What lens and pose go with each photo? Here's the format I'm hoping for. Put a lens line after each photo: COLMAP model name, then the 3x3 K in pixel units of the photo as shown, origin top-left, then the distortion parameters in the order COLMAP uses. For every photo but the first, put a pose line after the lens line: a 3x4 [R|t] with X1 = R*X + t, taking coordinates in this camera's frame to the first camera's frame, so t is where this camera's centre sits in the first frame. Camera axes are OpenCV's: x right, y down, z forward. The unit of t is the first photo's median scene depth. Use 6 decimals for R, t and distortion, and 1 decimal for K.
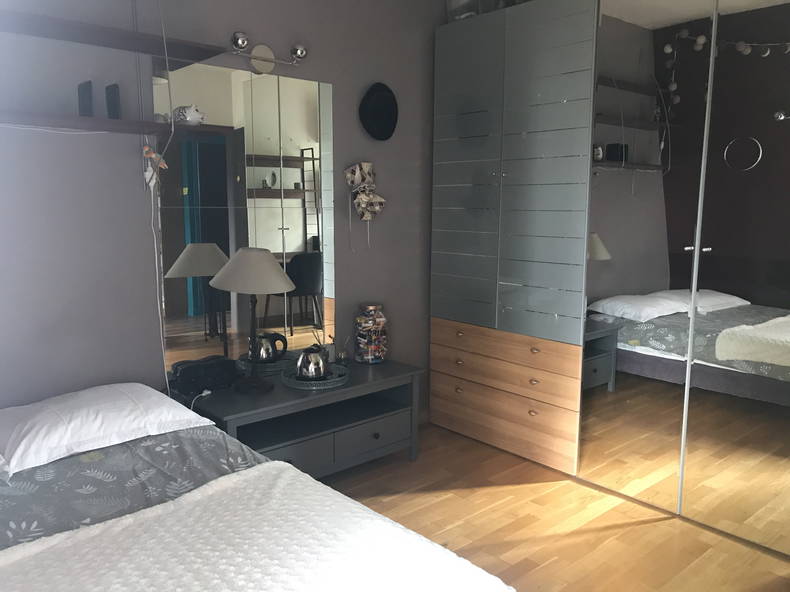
lens RADIAL K [[647.3, 0, 392.6], [0, 647.3, 293.4], [0, 0, 1]] dist [0.034148, 0.002734]
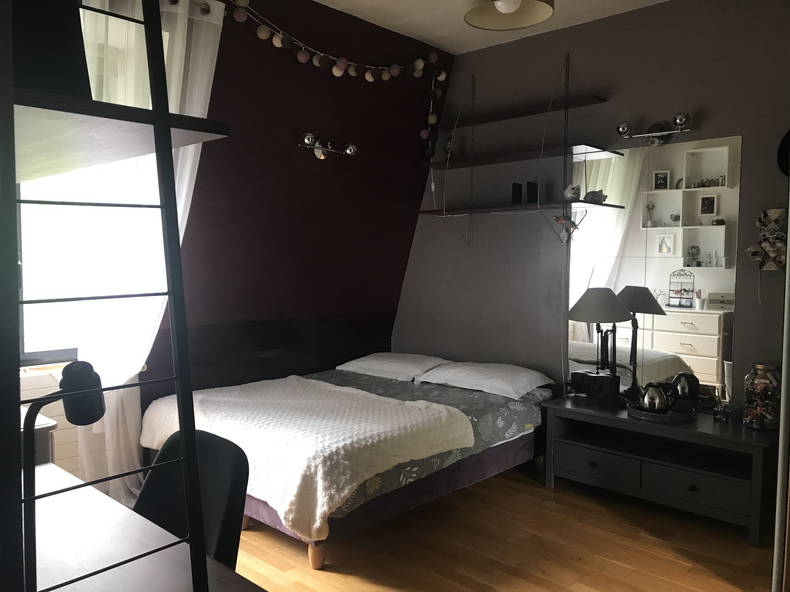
lens RADIAL K [[647.3, 0, 393.7], [0, 647.3, 293.8], [0, 0, 1]] dist [0.034148, 0.002734]
pose [[0.092024, 0.045947, -0.994696, 0.931216], [-0.152517, 0.987798, 0.031519, -0.032520], [0.984007, 0.148807, 0.097908, 0.435886]]
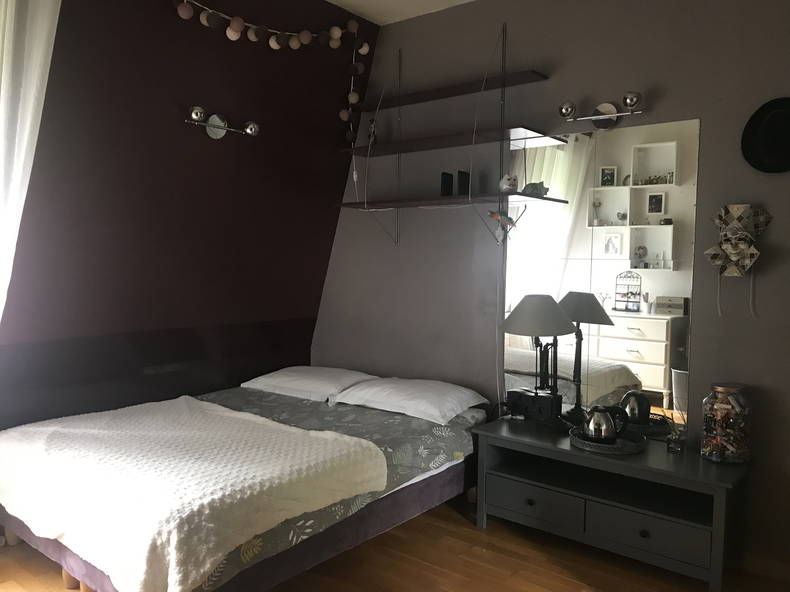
lens RADIAL K [[647.3, 0, 392.4], [0, 647.3, 295.5], [0, 0, 1]] dist [0.034148, 0.002734]
pose [[0.162739, 0.051818, -0.985308, 0.753519], [-0.157151, 0.987233, 0.025963, -0.052191], [0.974074, 0.150616, 0.168804, 0.523405]]
